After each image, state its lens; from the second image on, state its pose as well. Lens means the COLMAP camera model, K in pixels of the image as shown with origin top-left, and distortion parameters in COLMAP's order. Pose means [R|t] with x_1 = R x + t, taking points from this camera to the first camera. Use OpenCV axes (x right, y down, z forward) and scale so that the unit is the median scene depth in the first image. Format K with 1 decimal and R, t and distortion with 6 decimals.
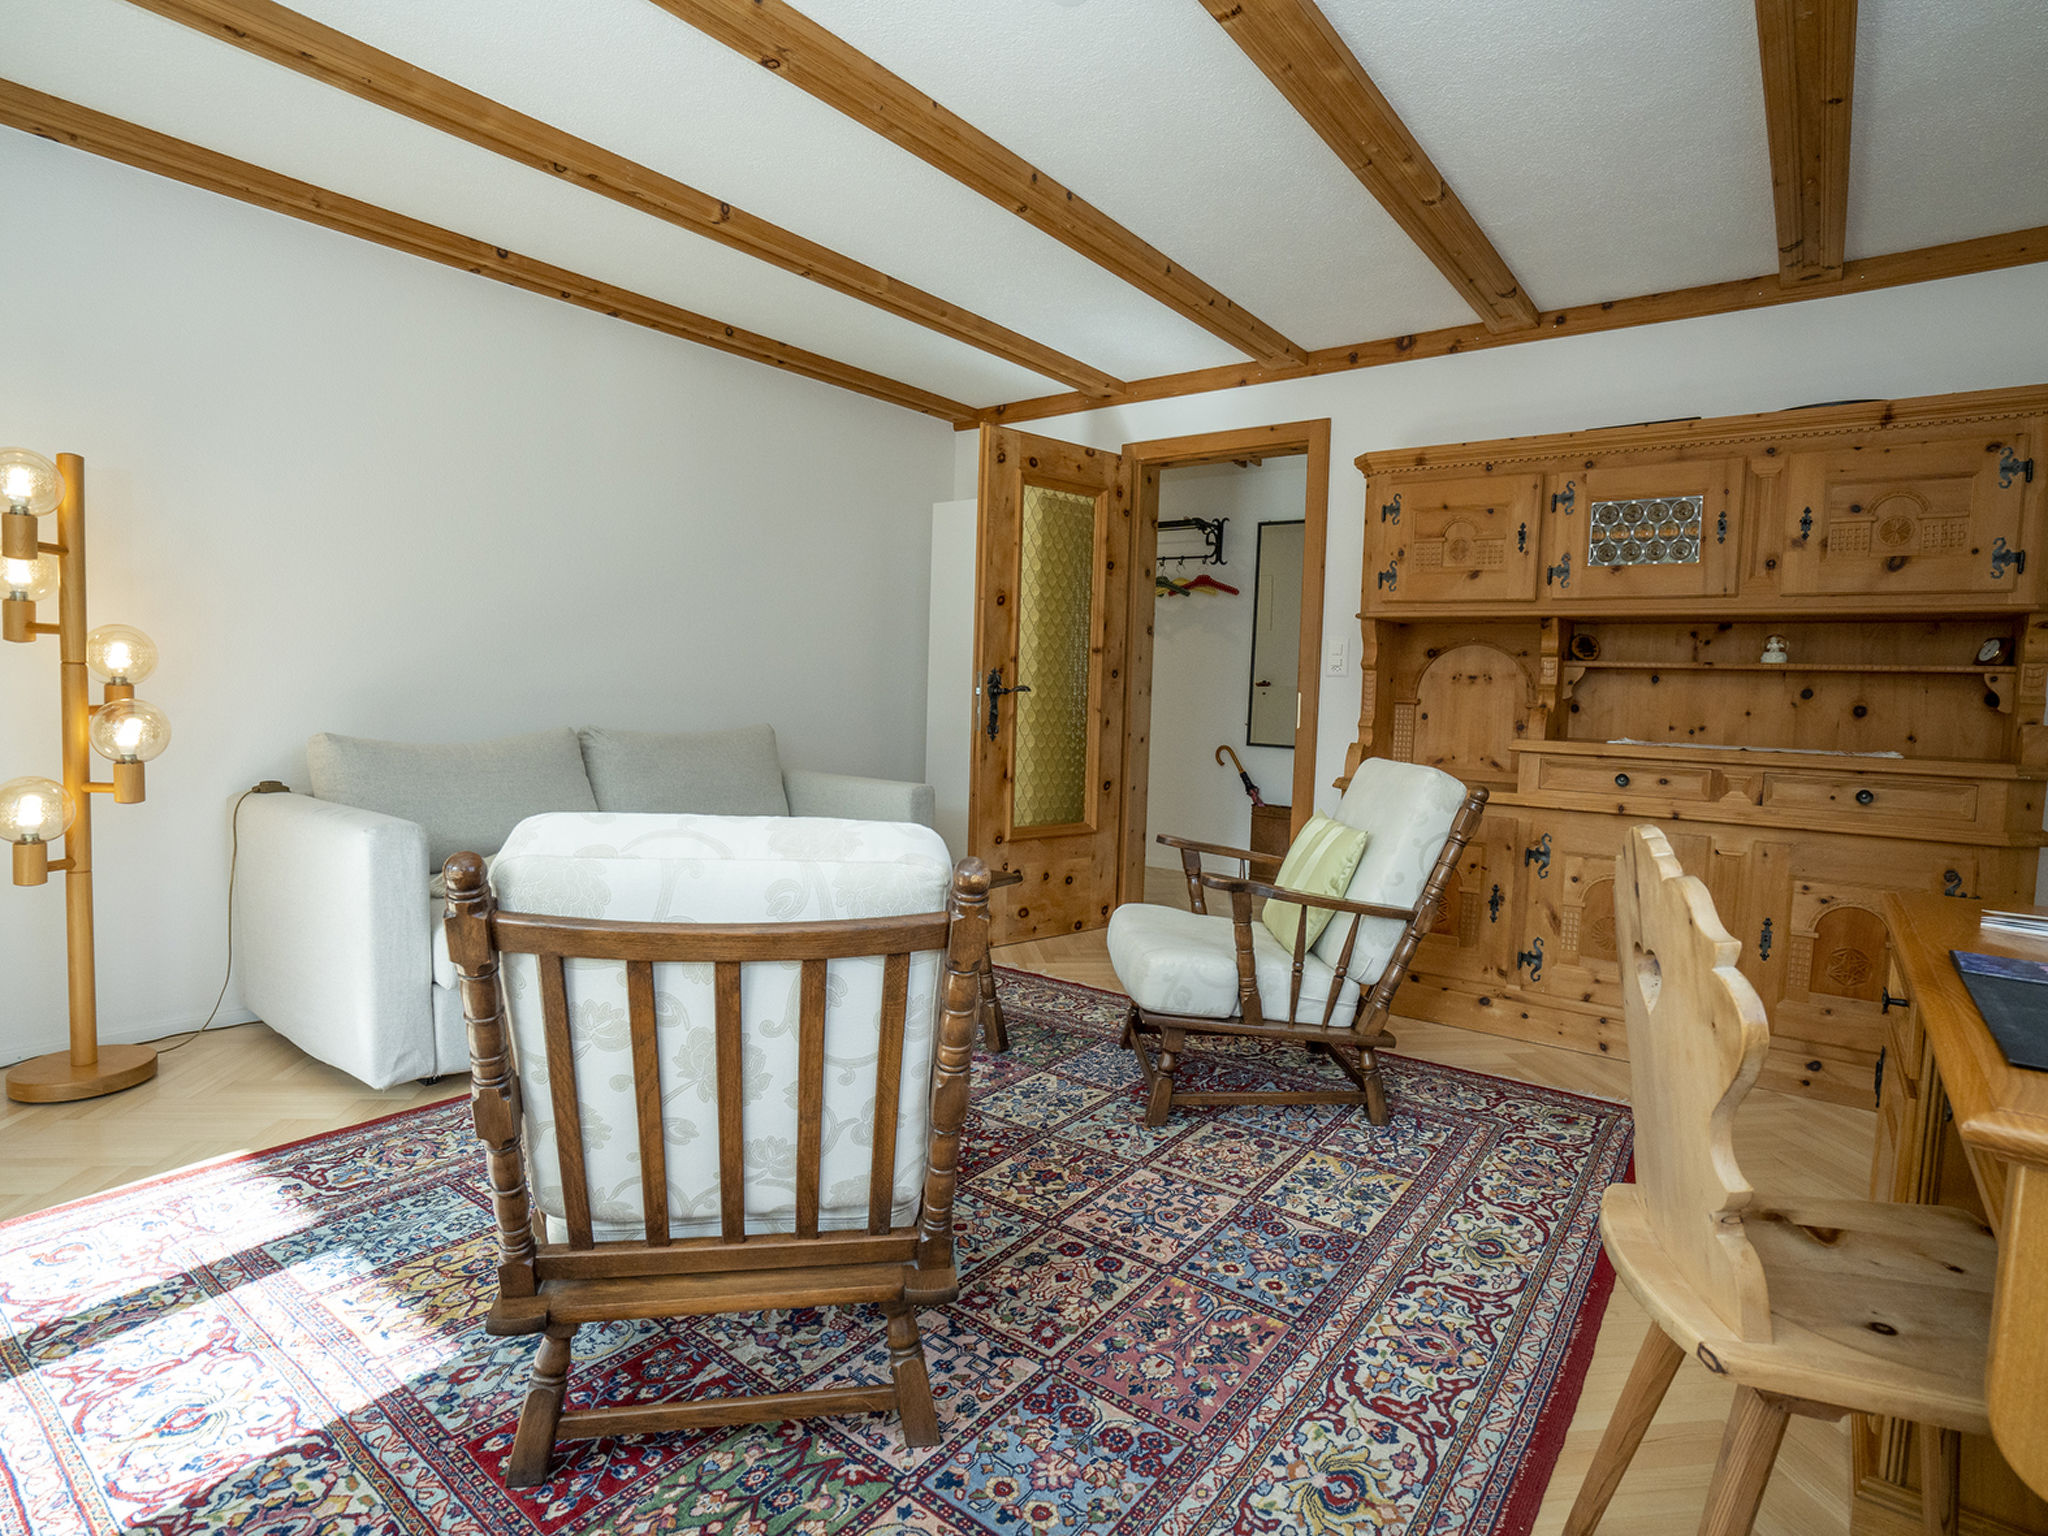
lens RADIAL K [[1055.6, 0, 1028.5], [0, 1055.6, 766.7], [0, 0, 1]] dist [-0.057058, 0.017824]
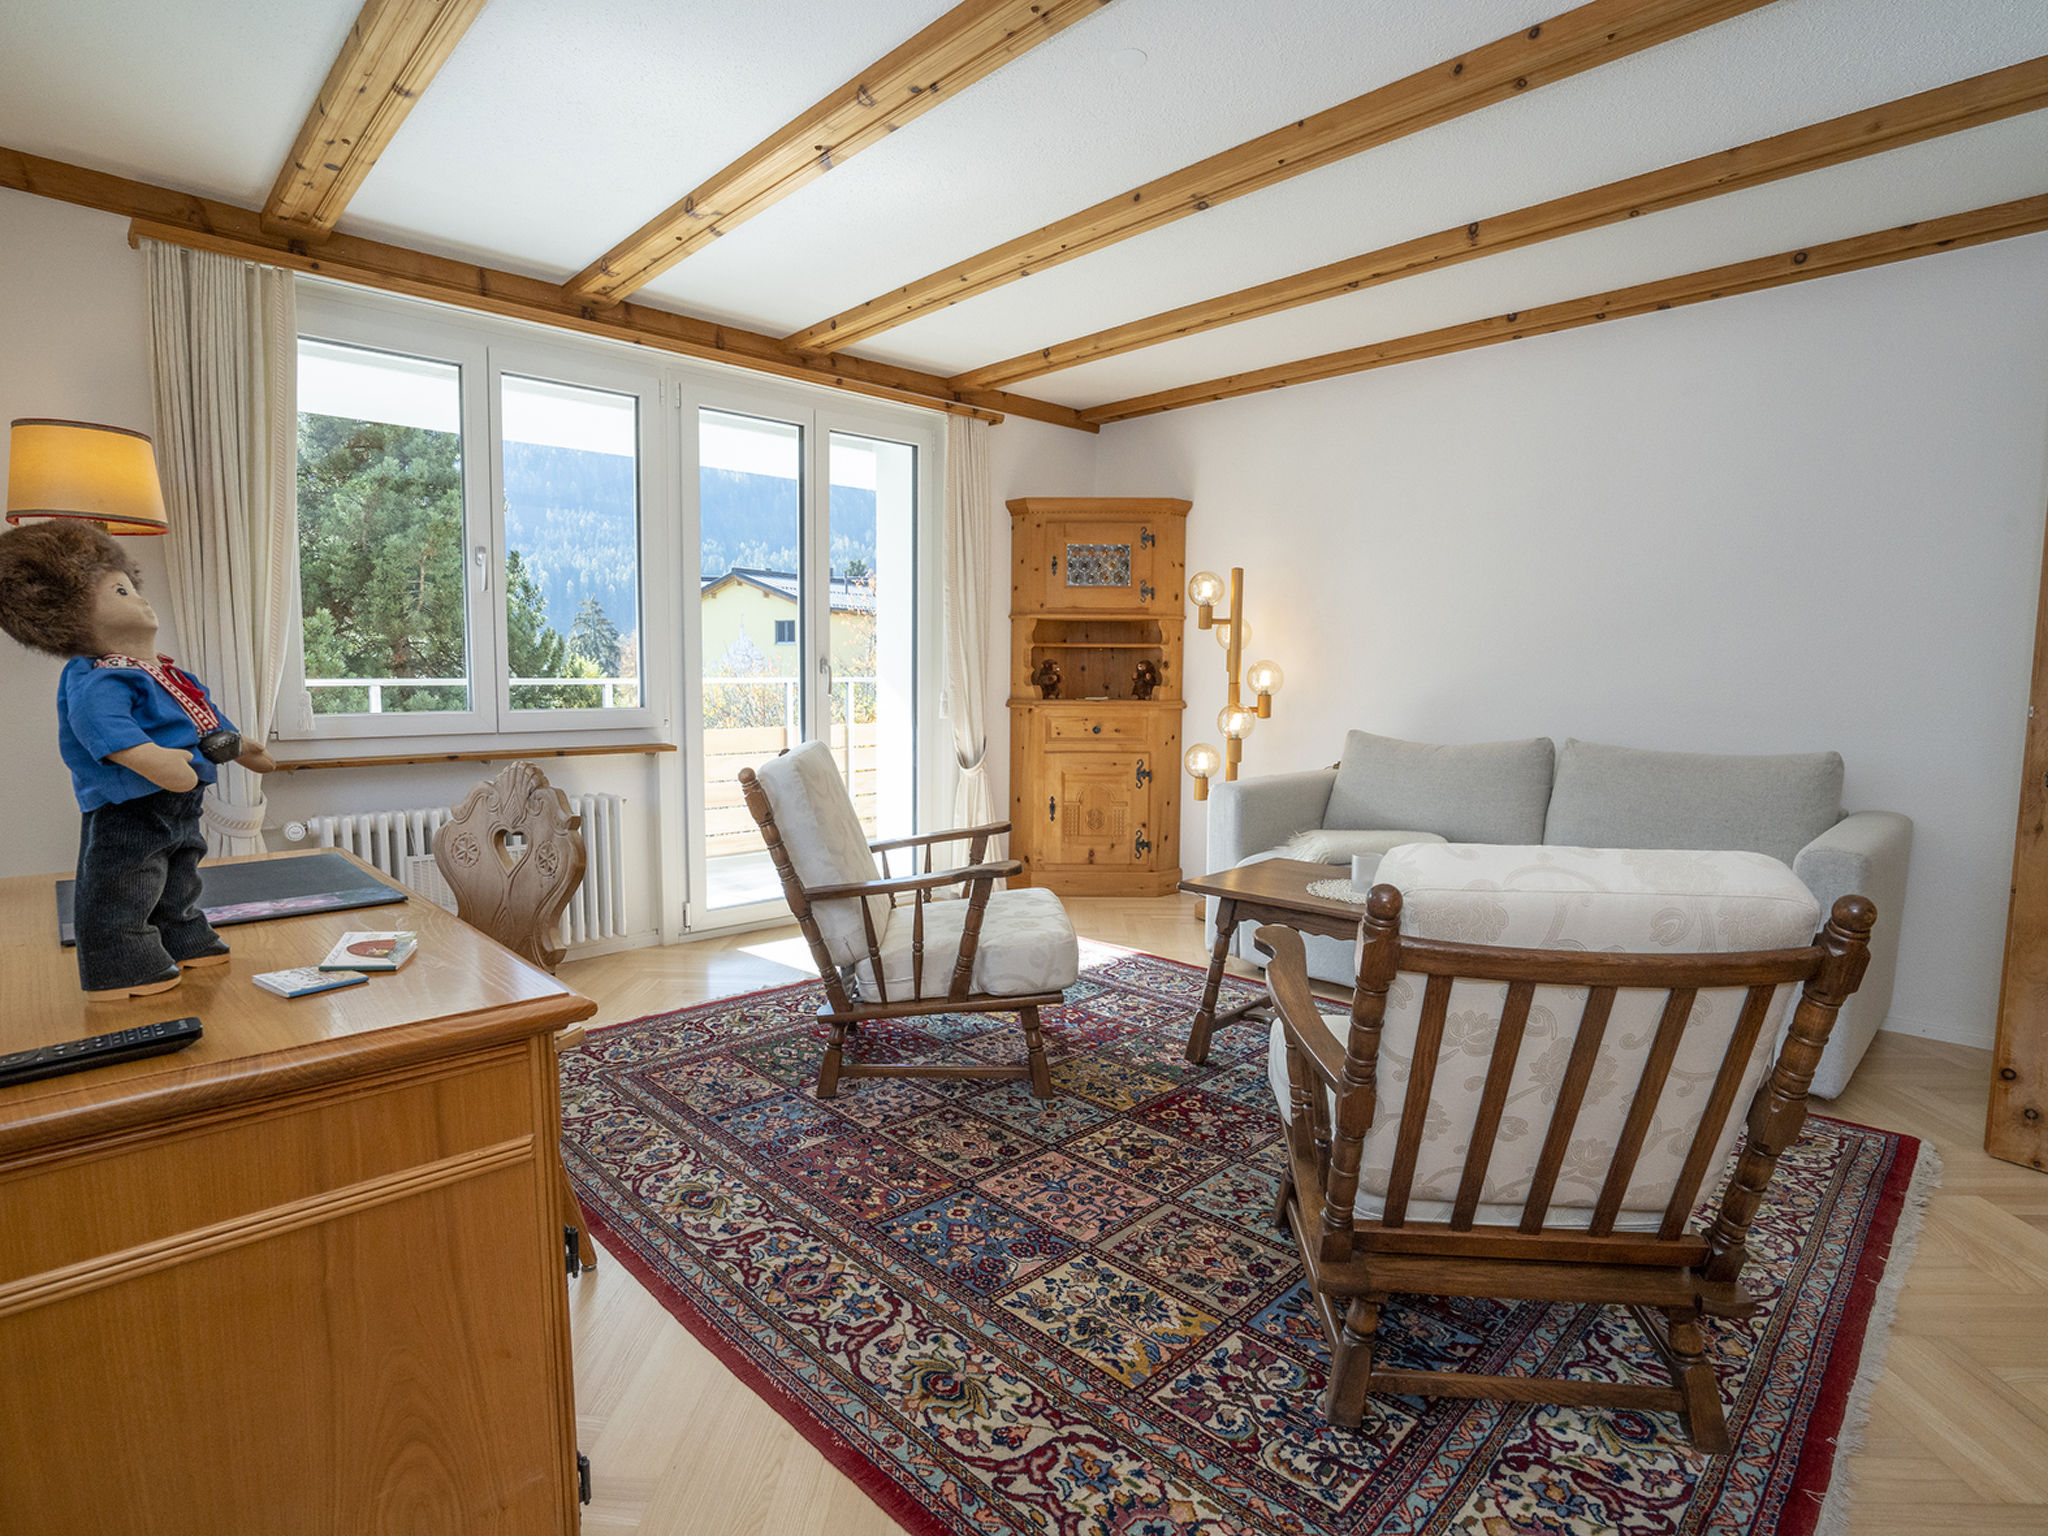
lens RADIAL K [[1055.6, 0, 1027.4], [0, 1055.6, 770.4], [0, 0, 1]] dist [-0.057058, 0.017824]
pose [[-0.150805, 0.062897, -0.986561, 1.107118], [-0.083170, 0.993629, 0.076060, -0.069285], [0.985059, 0.093522, -0.144613, 1.048163]]
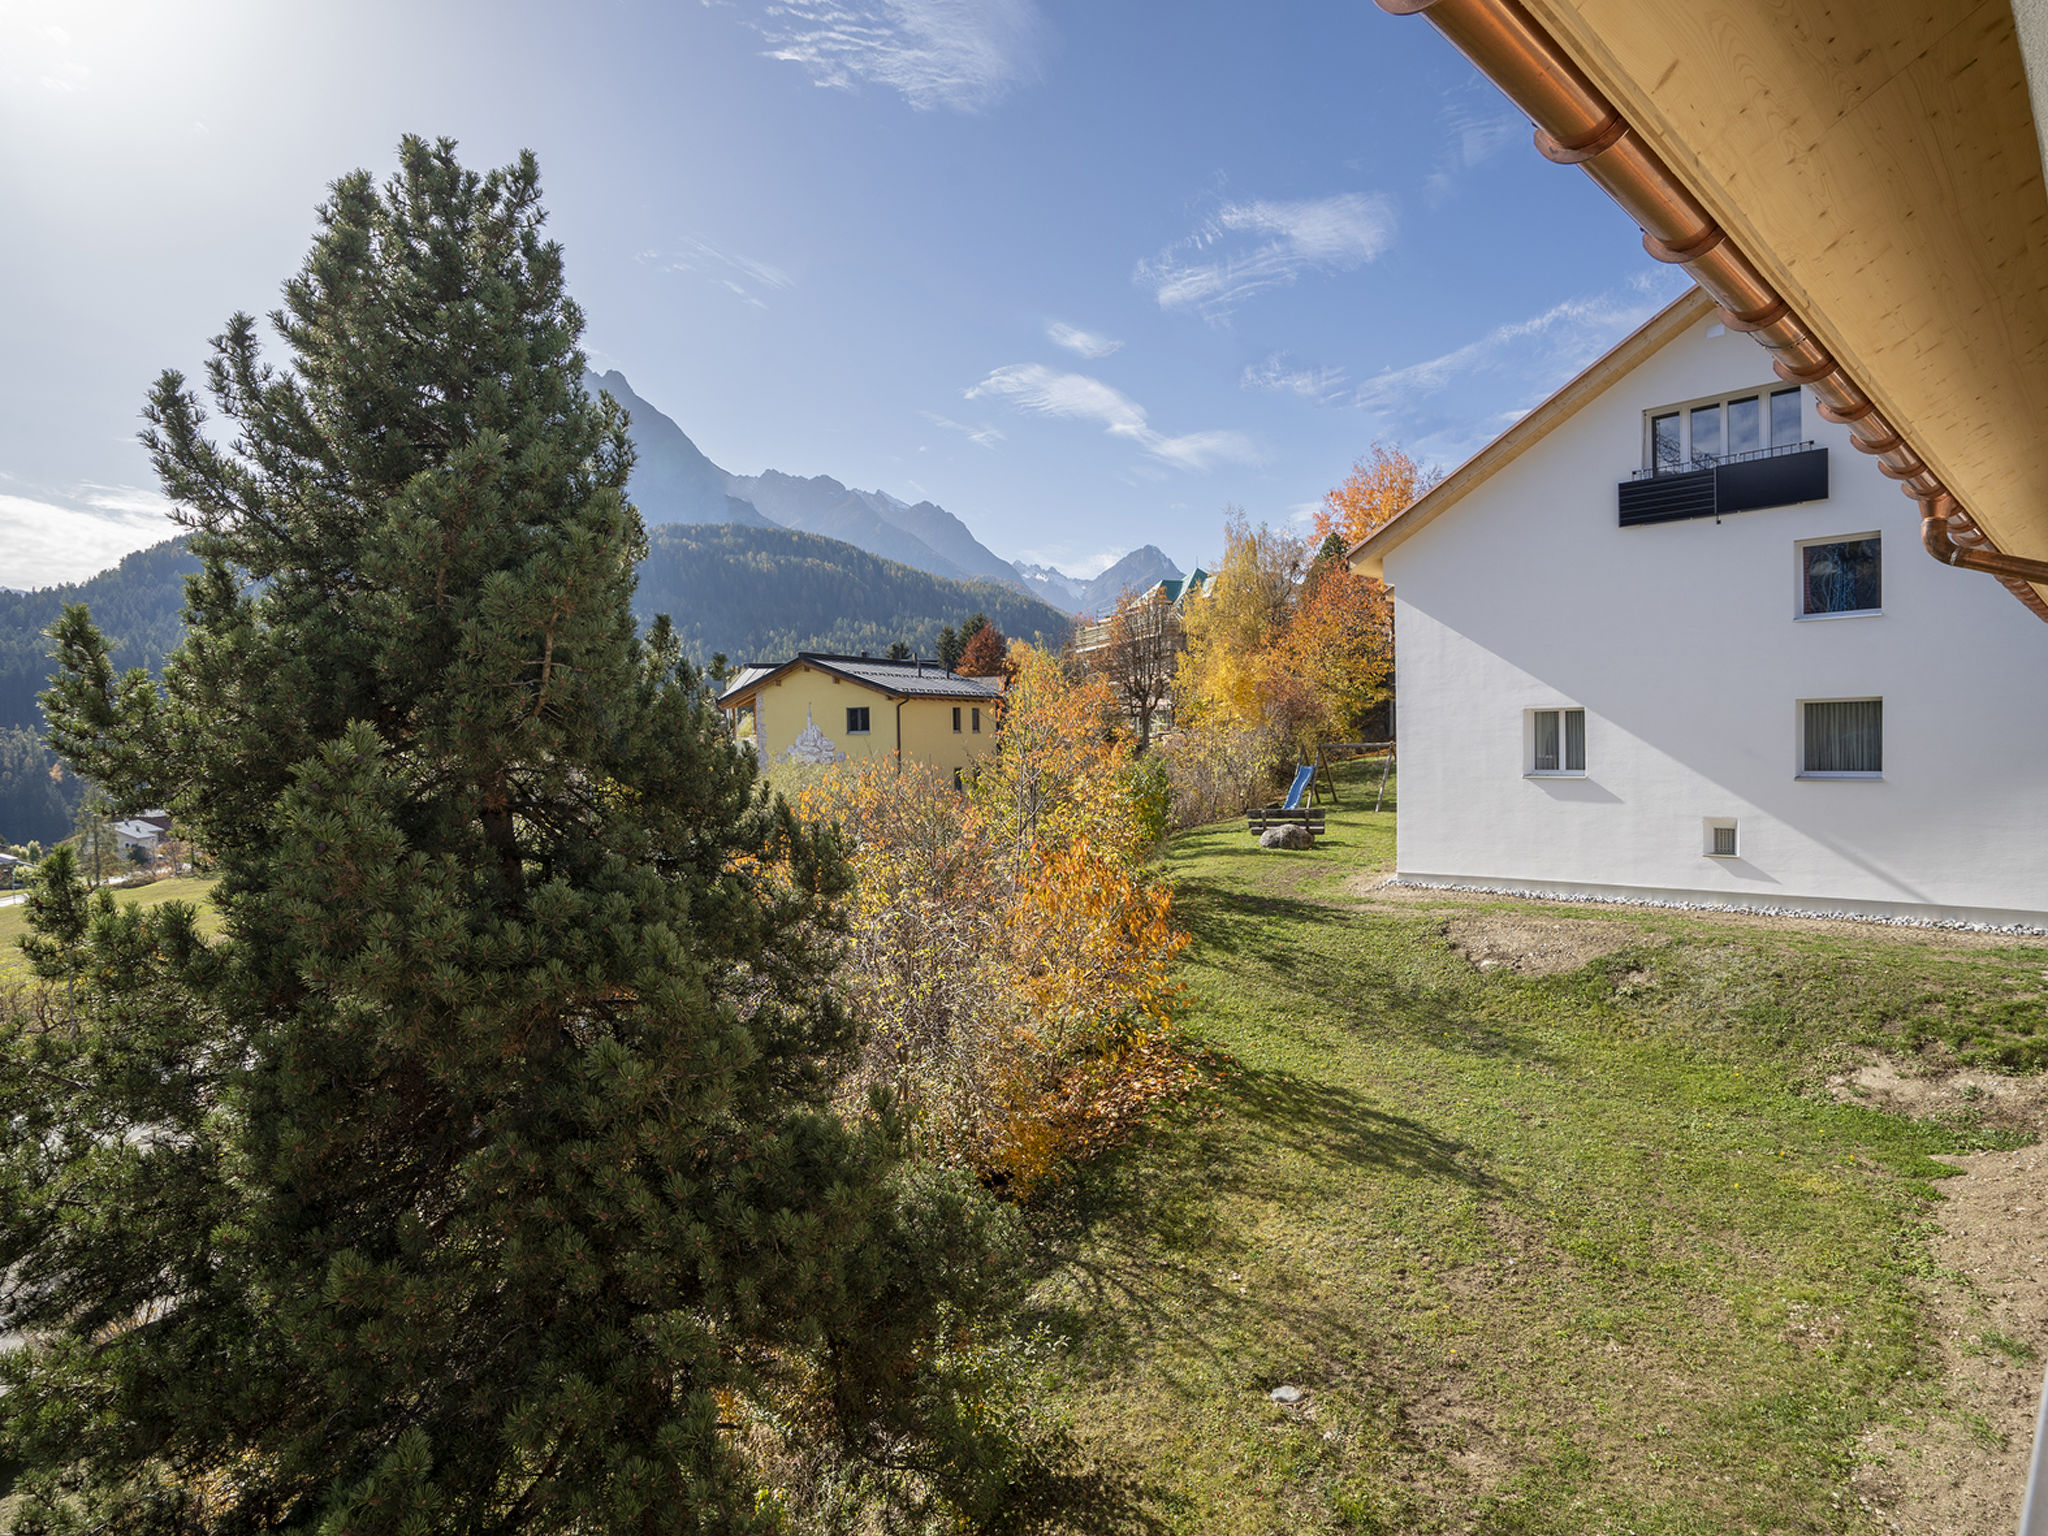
lens RADIAL K [[1055.6, 0, 1031.4], [0, 1055.6, 774.9], [0, 0, 1]] dist [-0.057058, 0.017824]
pose [[-0.163686, -0.003181, -0.986507, 0.984731], [-0.055332, 0.998450, 0.005961, -0.073940], [0.984960, 0.055561, -0.163608, 0.932157]]
